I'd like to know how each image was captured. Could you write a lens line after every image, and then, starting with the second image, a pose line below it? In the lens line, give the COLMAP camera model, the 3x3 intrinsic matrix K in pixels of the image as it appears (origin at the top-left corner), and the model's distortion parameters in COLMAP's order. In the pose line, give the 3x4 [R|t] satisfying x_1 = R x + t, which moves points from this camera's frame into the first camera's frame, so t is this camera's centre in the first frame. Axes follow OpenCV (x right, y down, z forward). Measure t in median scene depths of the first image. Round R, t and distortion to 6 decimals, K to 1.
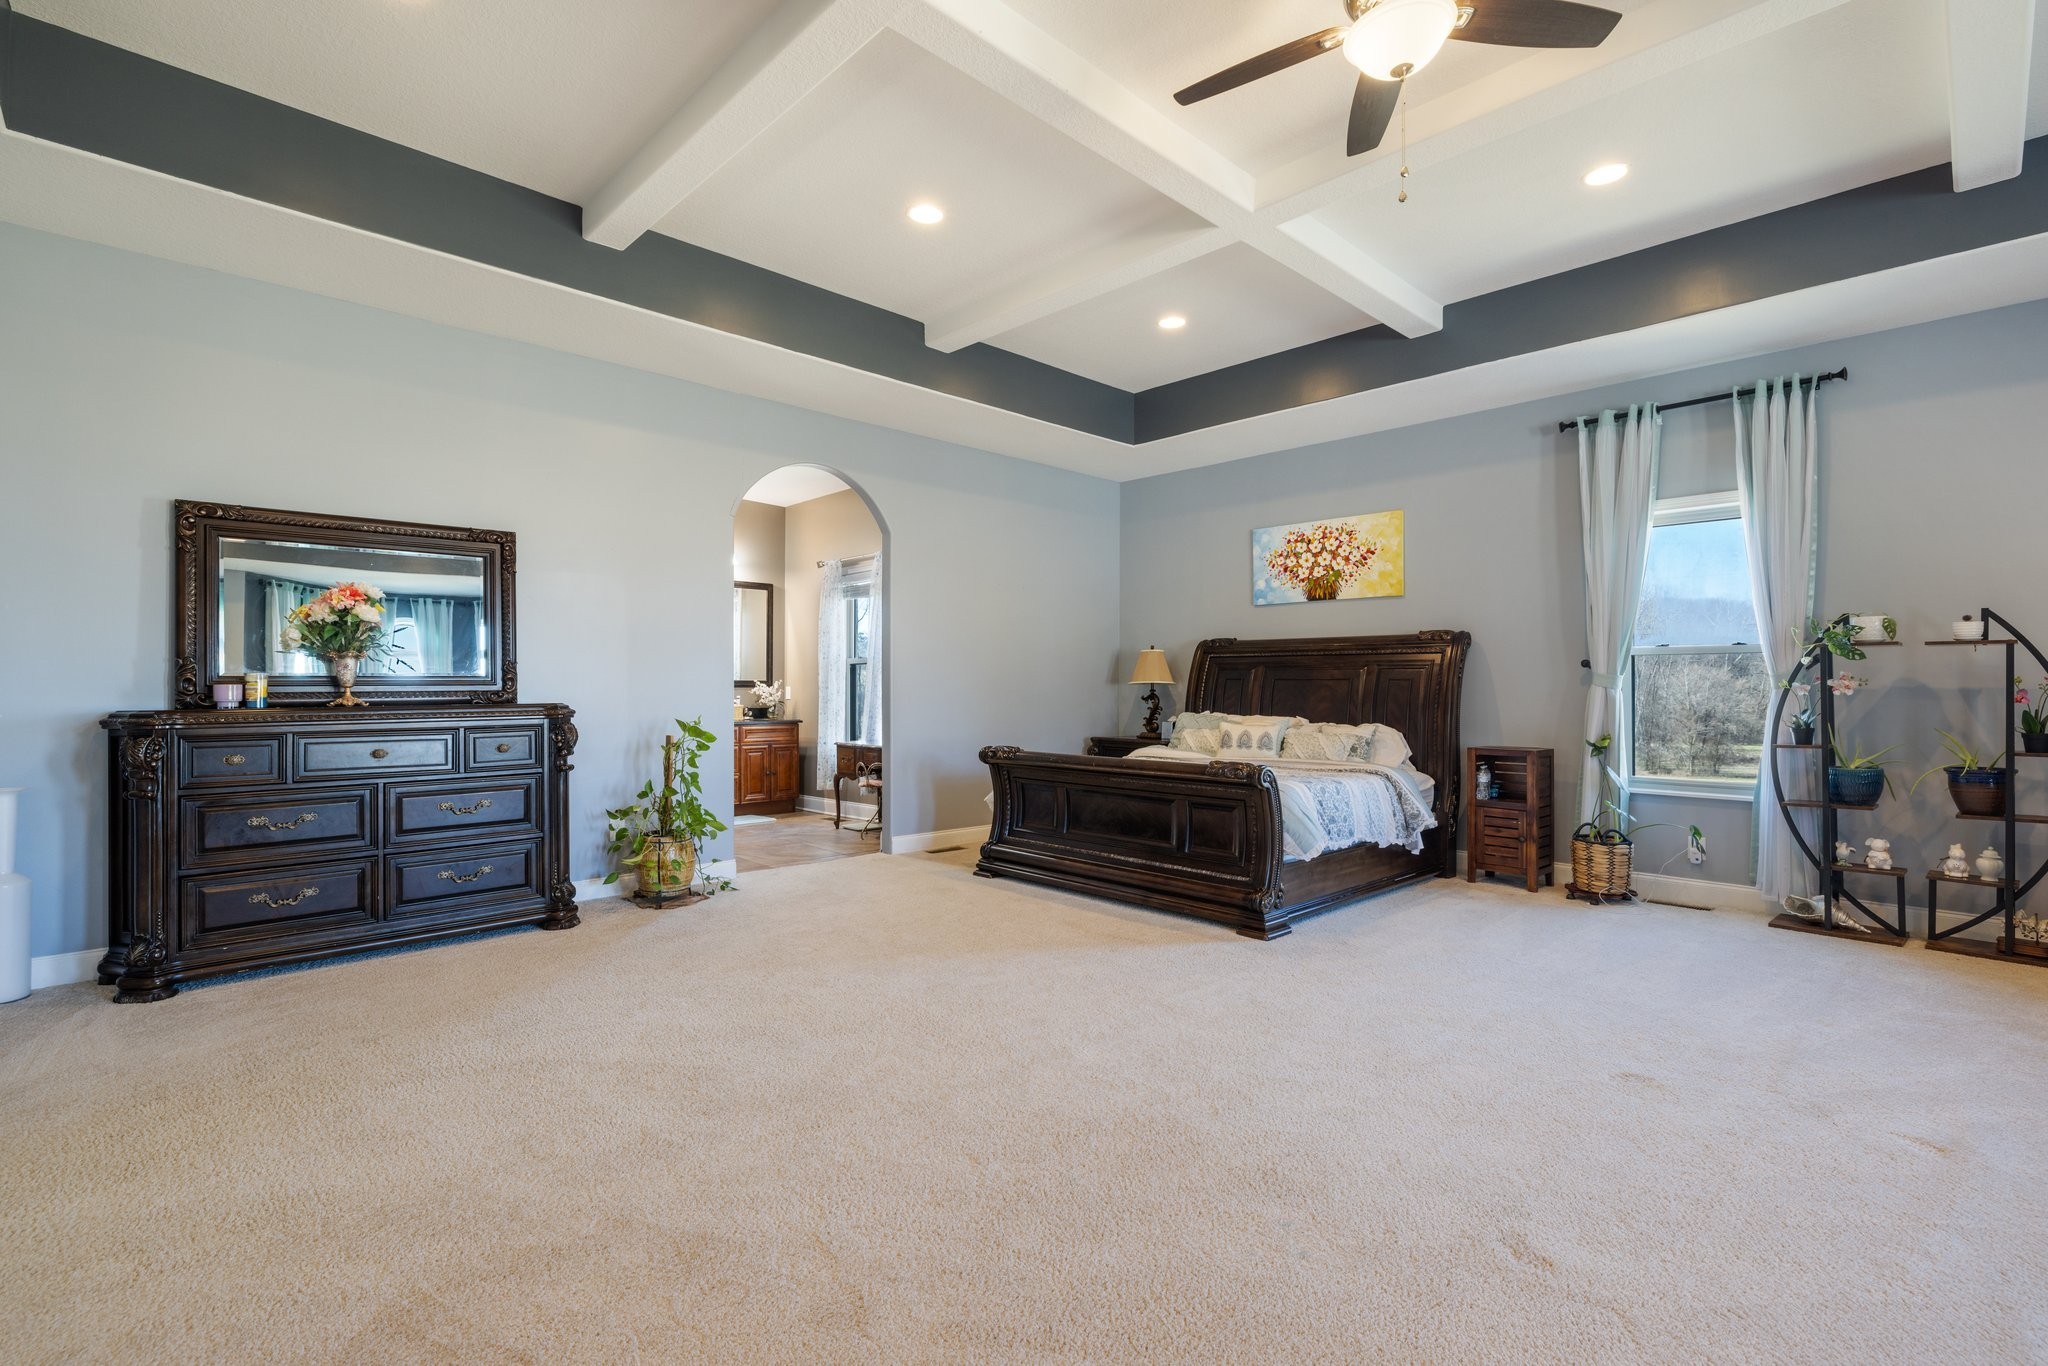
lens RADIAL K [[928.7, 0, 1024.0], [0, 928.7, 683.0], [0, 0, 1]] dist [-0.003198, -0.000067]
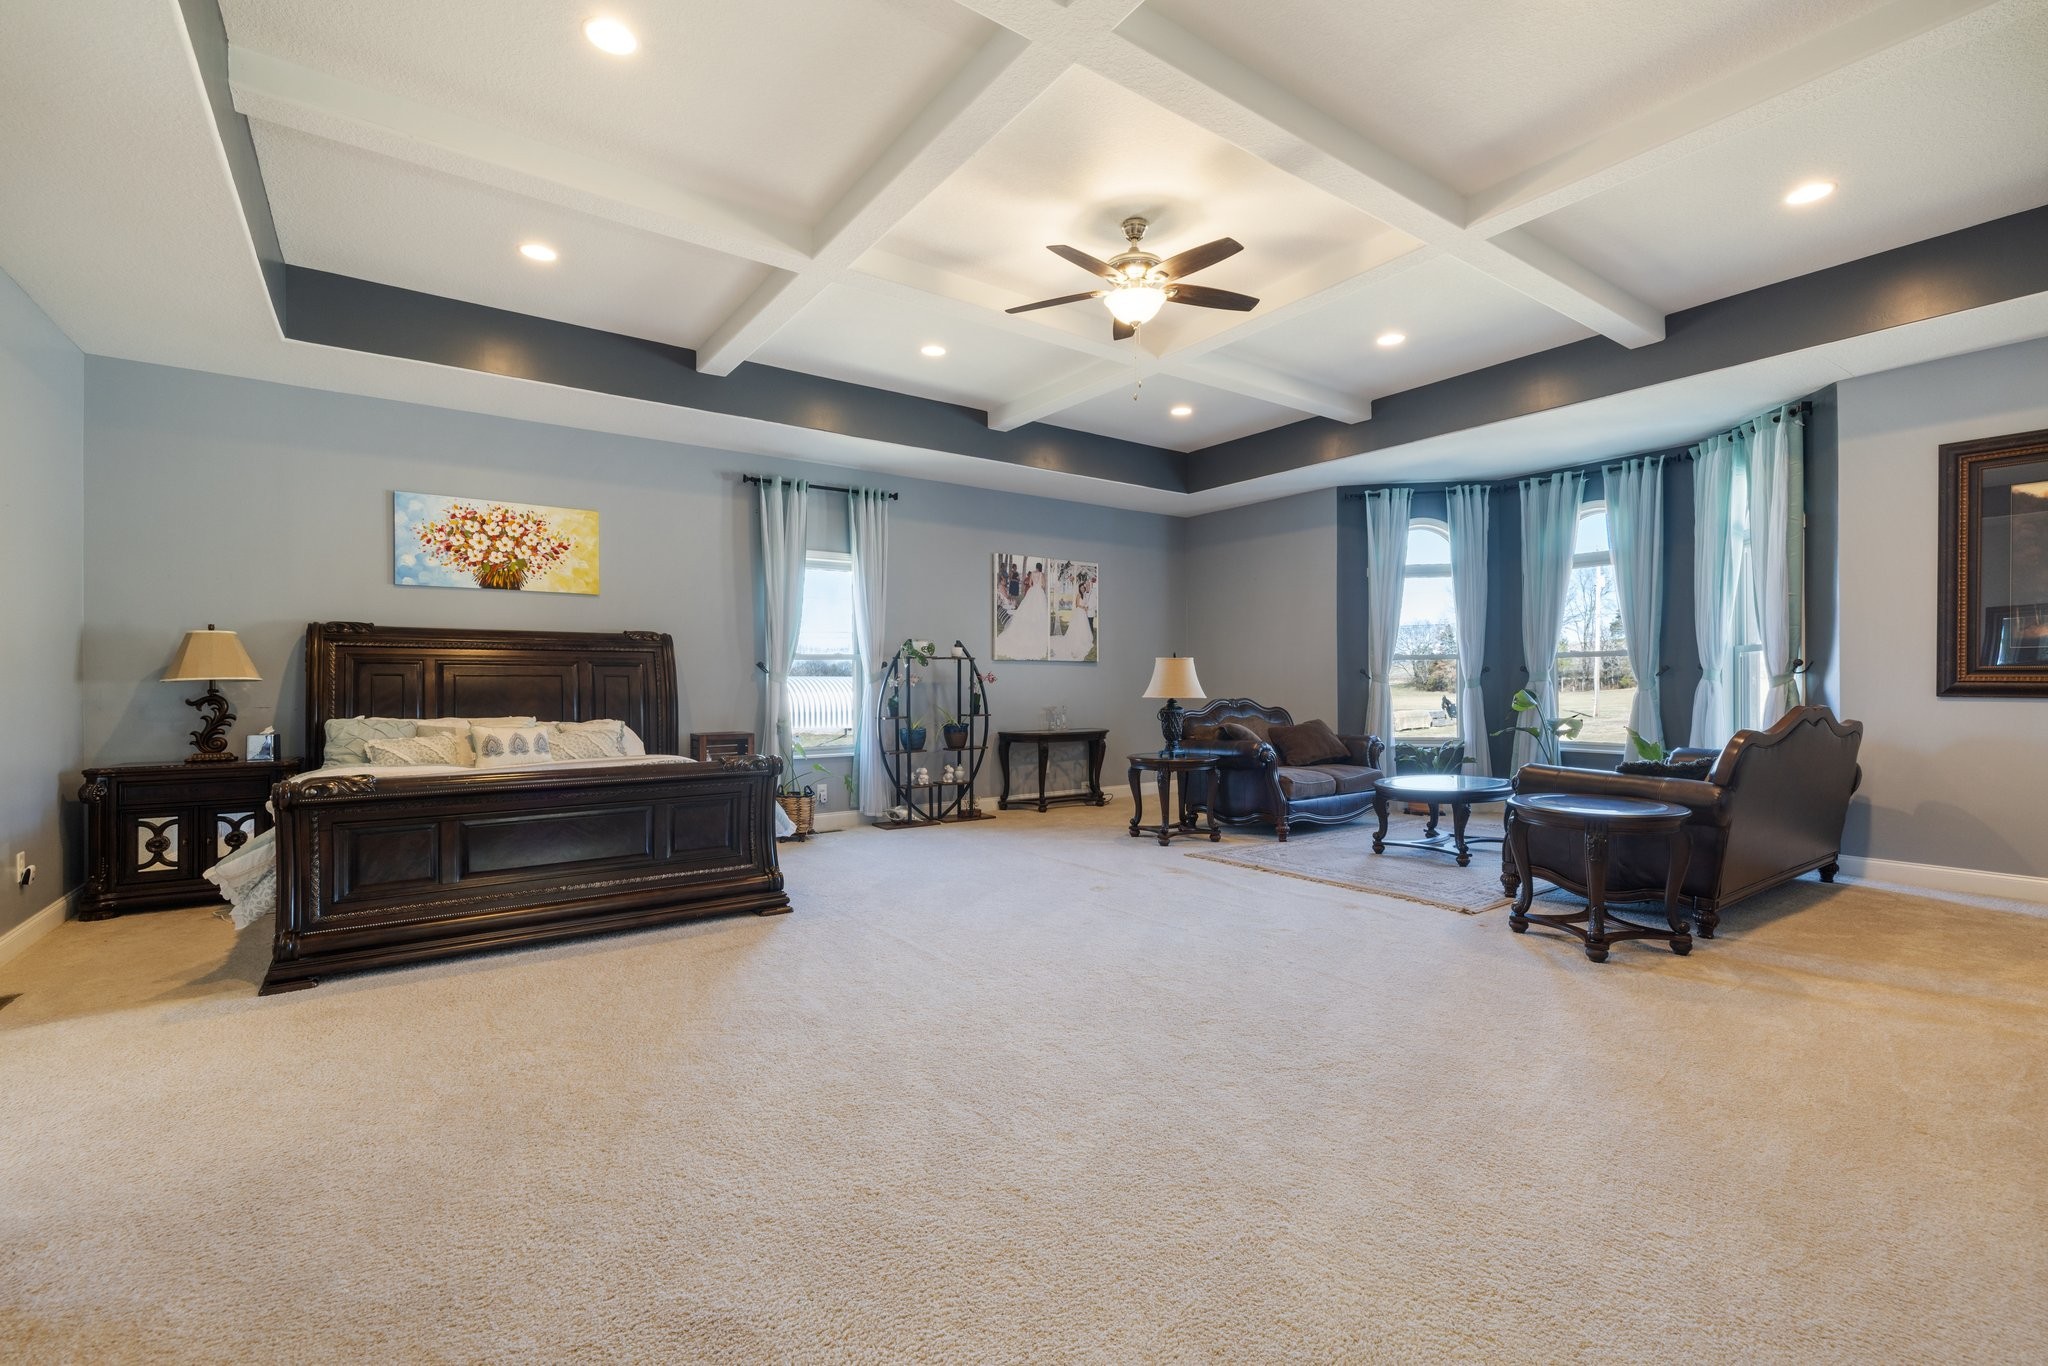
lens RADIAL K [[891.0, 0, 1024.0], [0, 891.0, 683.0], [0, 0, 1]] dist [-0.000955, 0.000036]
pose [[0.147945, -0.002091, 0.988993, -0.468411], [0.002165, 0.999996, 0.001791, 0.002767], [-0.988993, 0.001876, 0.147949, 0.359706]]
